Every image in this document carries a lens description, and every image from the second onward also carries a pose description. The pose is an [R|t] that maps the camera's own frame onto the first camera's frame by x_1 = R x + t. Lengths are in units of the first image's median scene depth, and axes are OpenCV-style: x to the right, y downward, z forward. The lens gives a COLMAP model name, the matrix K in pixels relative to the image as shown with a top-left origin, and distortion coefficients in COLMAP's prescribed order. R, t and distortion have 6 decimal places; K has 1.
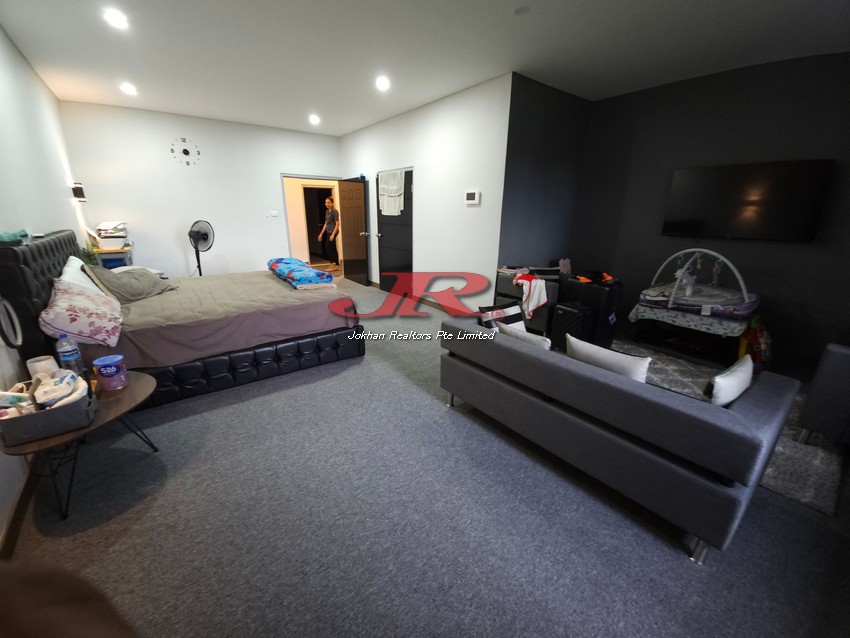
lens RADIAL K [[344.1, 0, 416.3], [0, 344.1, 319.3], [0, 0, 1]] dist [-0.000345, -0.004998]
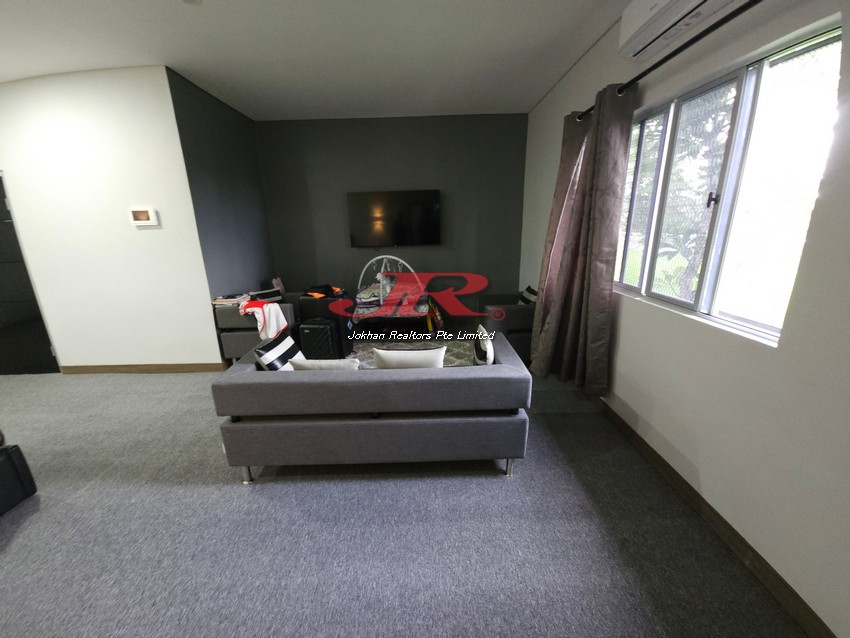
lens RADIAL K [[344.1, 0, 422.1], [0, 344.1, 321.9], [0, 0, 1]] dist [-0.000345, -0.004998]
pose [[0.598768, -0.237694, 0.764839, -0.165901], [0.265816, 0.959796, 0.090183, -0.059658], [-0.755526, 0.149307, 0.637878, 0.143733]]
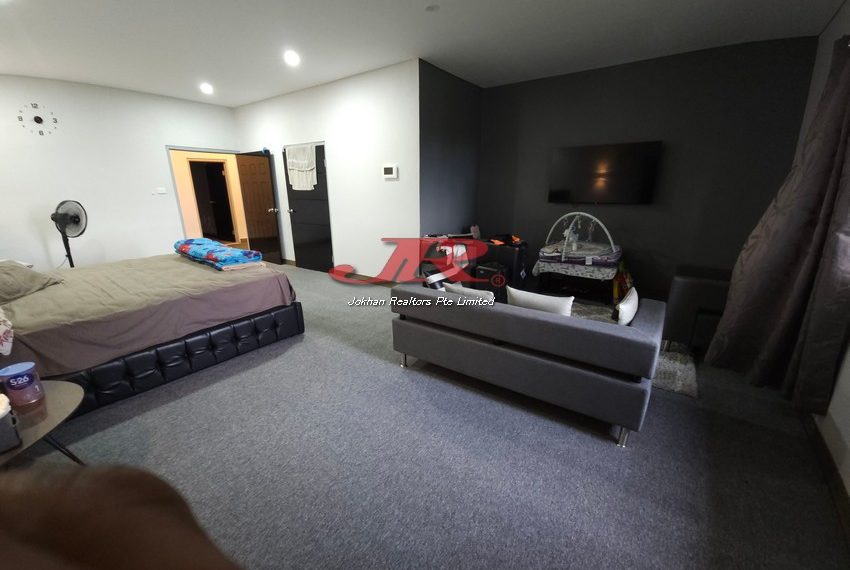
lens RADIAL K [[344.9, 0, 417.6], [0, 344.9, 284.6], [0, 0, 1]] dist [-0.007052, -0.002400]
pose [[0.957764, -0.091745, 0.272527, -0.121617], [0.097941, 0.995150, -0.009189, 0.012736], [-0.270363, 0.035492, 0.962104, -0.042320]]
